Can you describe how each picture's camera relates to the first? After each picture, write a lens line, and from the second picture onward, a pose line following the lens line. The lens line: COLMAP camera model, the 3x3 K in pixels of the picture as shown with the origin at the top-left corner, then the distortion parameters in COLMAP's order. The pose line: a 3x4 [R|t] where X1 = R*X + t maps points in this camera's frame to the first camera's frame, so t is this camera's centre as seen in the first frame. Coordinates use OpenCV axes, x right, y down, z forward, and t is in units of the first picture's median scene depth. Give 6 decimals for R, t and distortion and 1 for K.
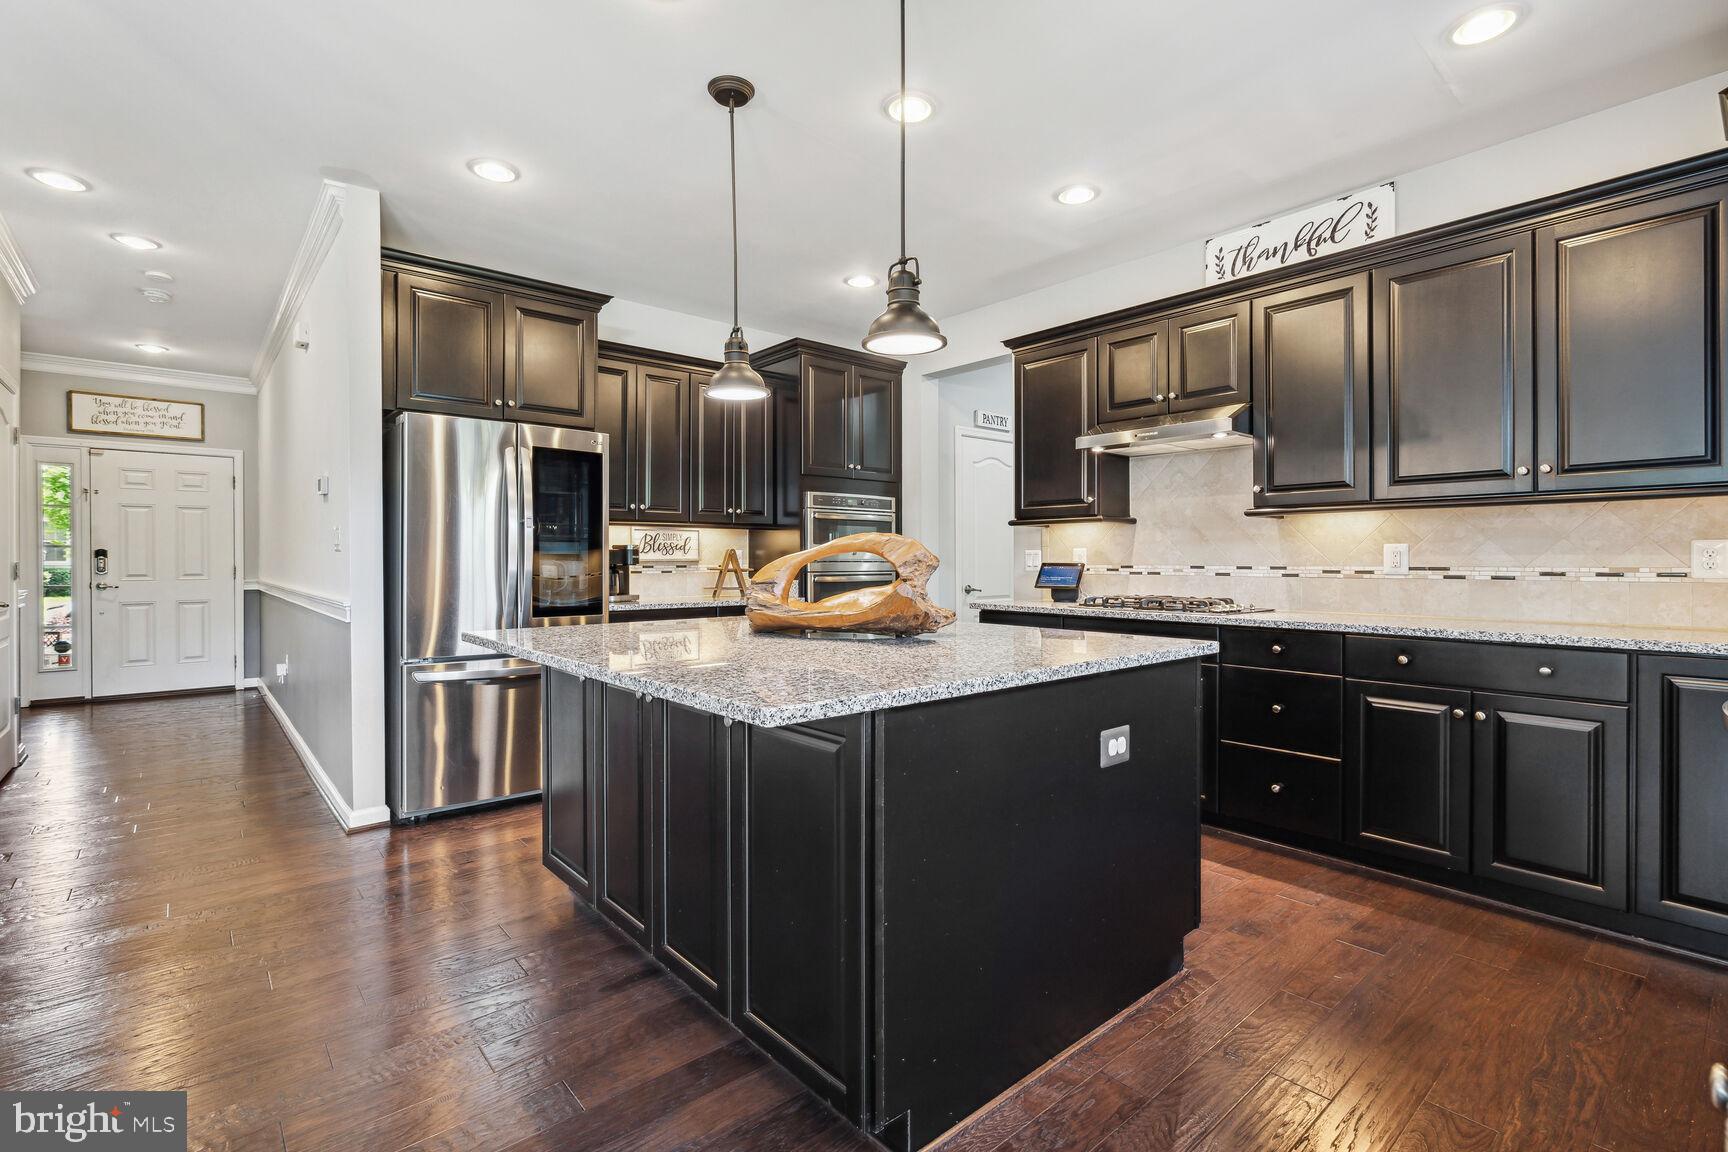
lens RADIAL K [[787.6, 0, 865.4], [0, 787.6, 566.9], [0, 0, 1]] dist [-0.010068, 0.003632]
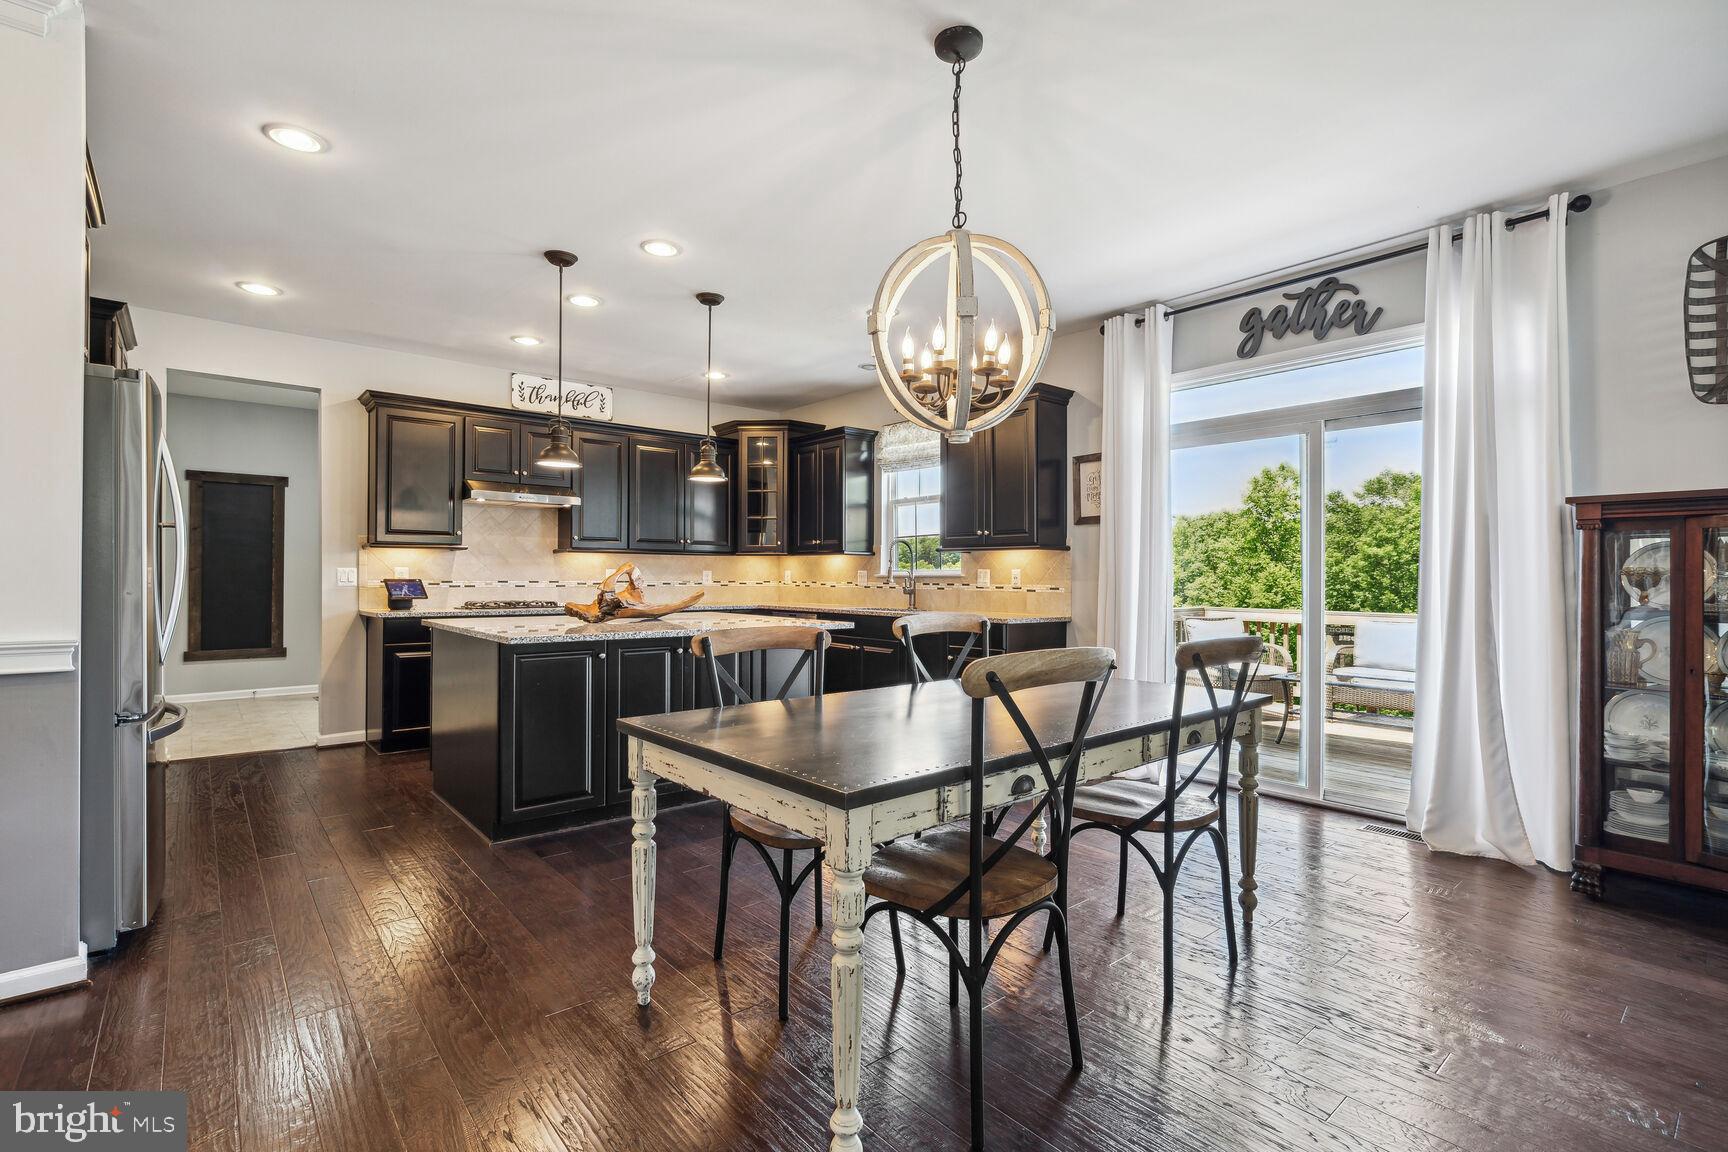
lens RADIAL K [[787.6, 0, 867.9], [0, 787.6, 578.5], [0, 0, 1]] dist [-0.010068, 0.003632]
pose [[0.004488, -0.000975, 0.999989, -1.166420], [0.003477, 0.999993, 0.000960, -0.005021], [-0.999984, 0.003472, 0.004491, 0.296828]]
